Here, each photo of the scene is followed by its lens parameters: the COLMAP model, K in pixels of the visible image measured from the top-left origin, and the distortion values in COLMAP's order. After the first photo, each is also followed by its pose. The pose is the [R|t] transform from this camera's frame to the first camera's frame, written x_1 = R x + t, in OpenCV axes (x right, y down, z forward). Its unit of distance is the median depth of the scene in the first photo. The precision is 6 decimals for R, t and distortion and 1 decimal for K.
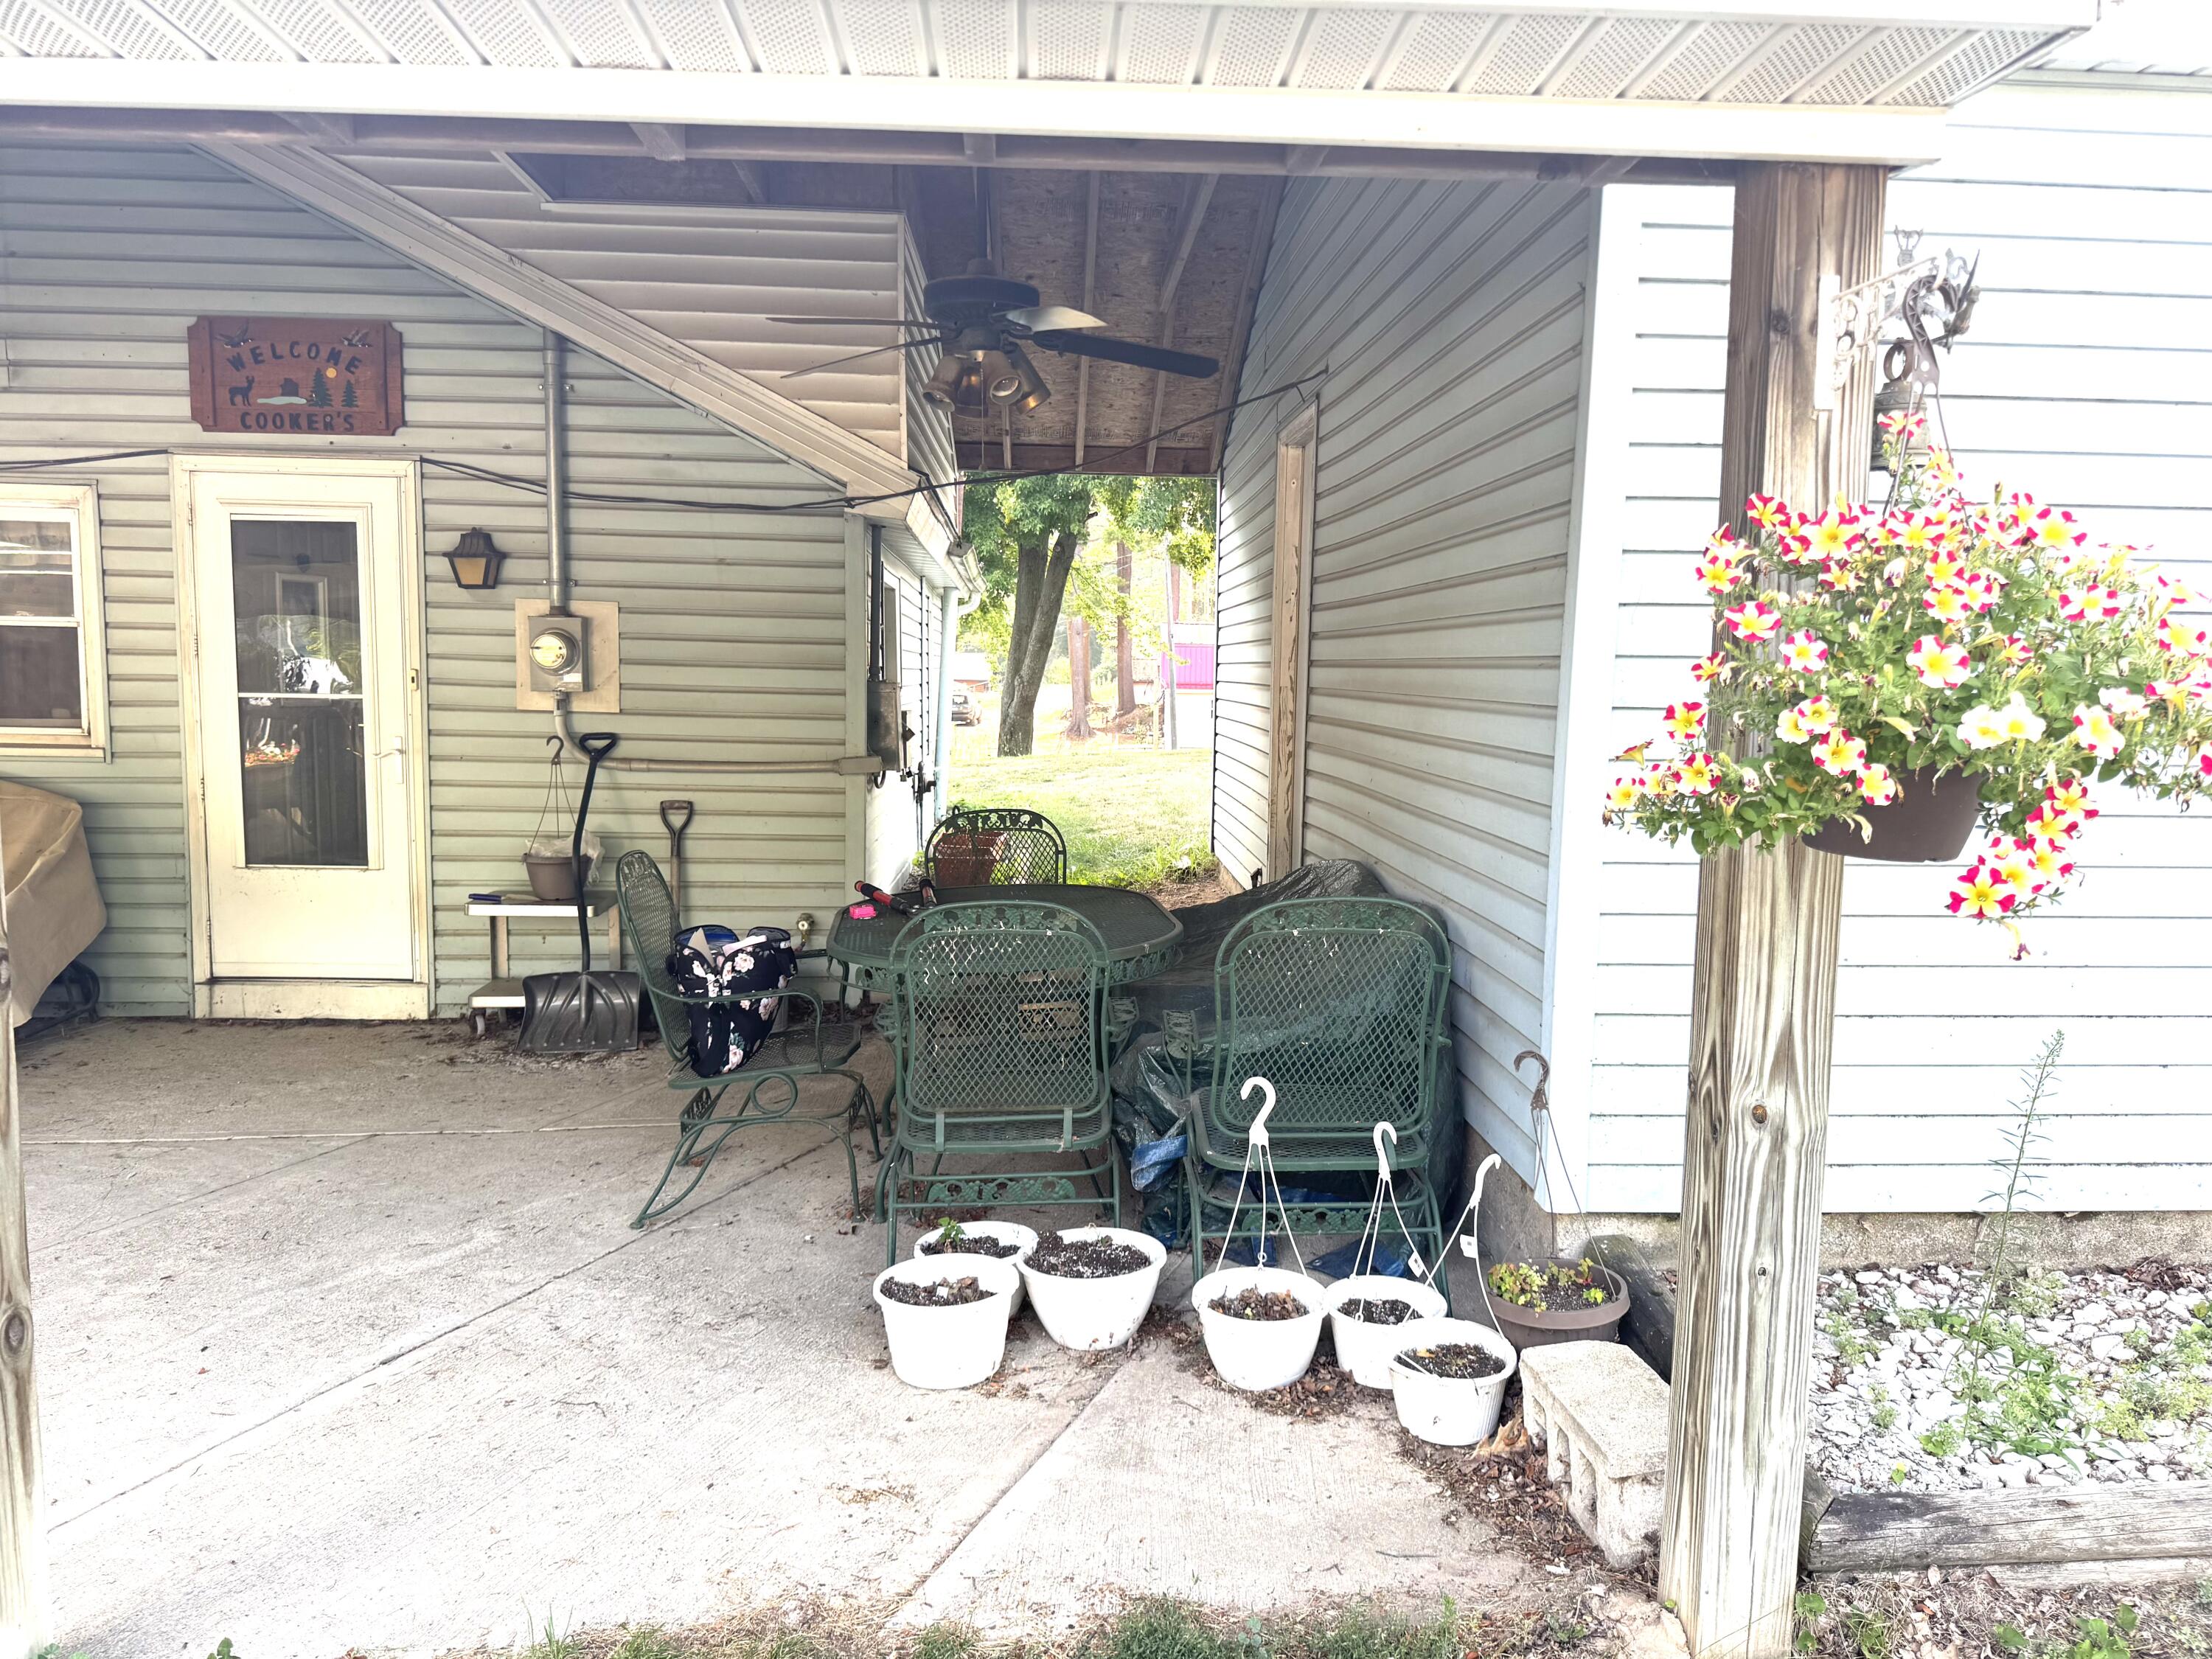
lens RADIAL K [[1550.6, 0, 1096.7], [0, 1550.6, 815.3], [0, 0, 1]] dist [0.027421, -0.002028]
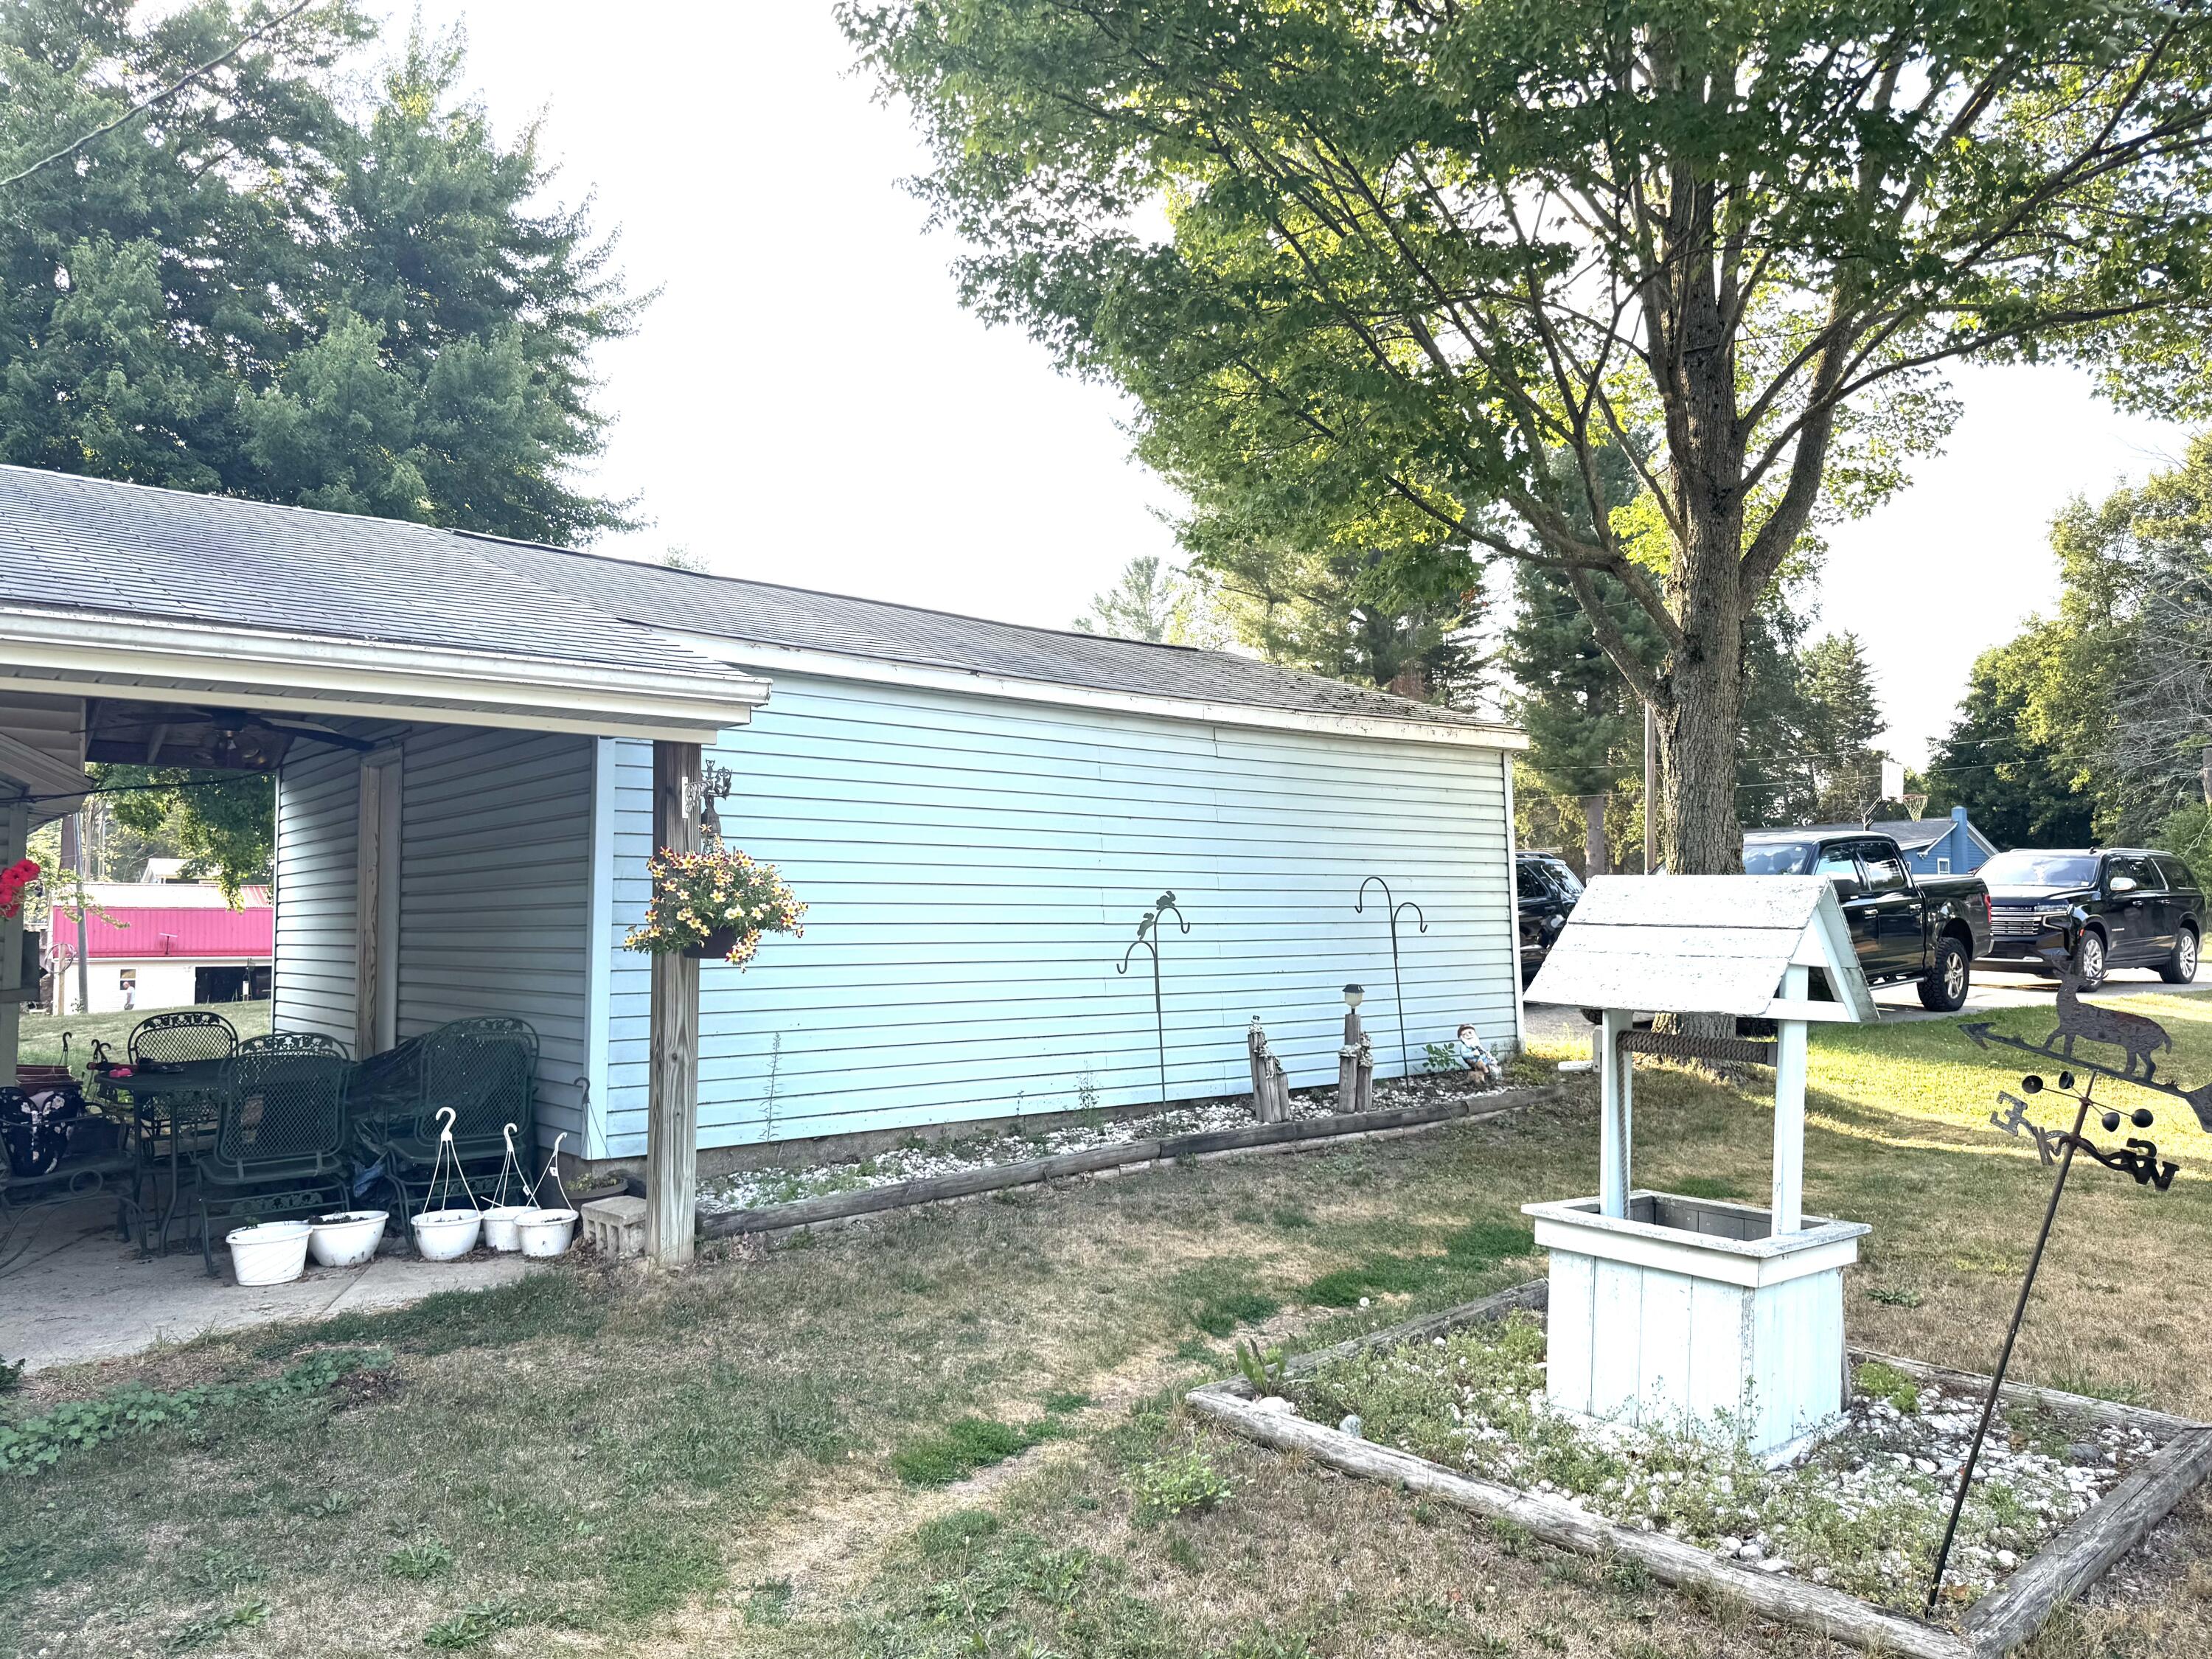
lens RADIAL K [[1540.4, 0, 1111.0], [0, 1540.4, 835.3], [0, 0, 1]] dist [0.167377, -0.305210]
pose [[0.788681, 0.020907, 0.614448, -0.664539], [0.075334, 0.988604, -0.130334, 0.207839], [-0.610170, 0.149081, 0.778118, -1.645187]]
